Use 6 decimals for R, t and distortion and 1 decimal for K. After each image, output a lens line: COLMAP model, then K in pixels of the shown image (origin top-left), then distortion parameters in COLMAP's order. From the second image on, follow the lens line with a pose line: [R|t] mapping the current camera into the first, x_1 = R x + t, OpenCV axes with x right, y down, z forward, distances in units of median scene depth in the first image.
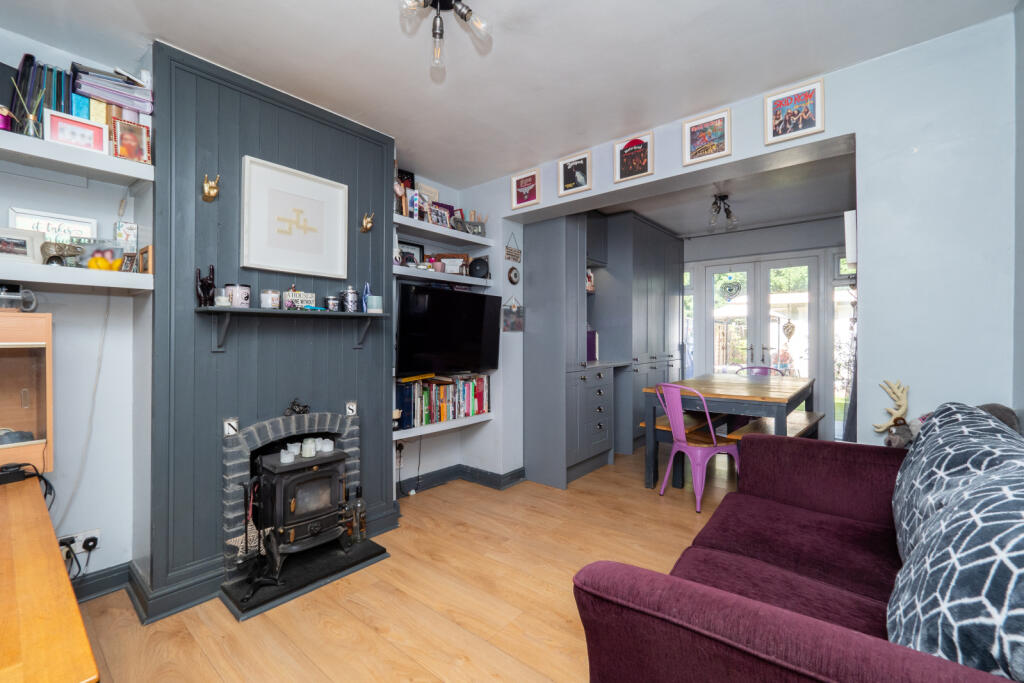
lens RADIAL K [[438.9, 0, 513.6], [0, 438.9, 336.6], [0, 0, 1]] dist [0.000405, -0.000403]
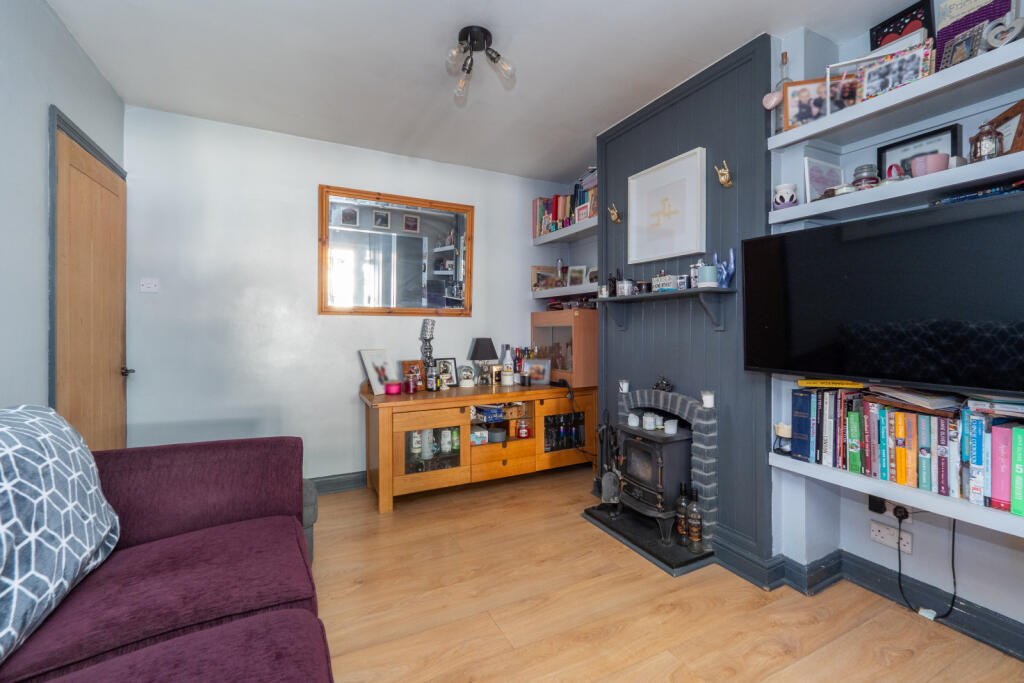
lens RADIAL K [[438.9, 0, 513.6], [0, 438.9, 336.6], [0, 0, 1]] dist [0.000405, -0.000403]
pose [[-0.403064, 0.012092, -0.915092, 0.589413], [-0.002302, 0.999896, 0.014227, 0.027738], [0.915169, 0.007841, -0.402994, 1.022176]]
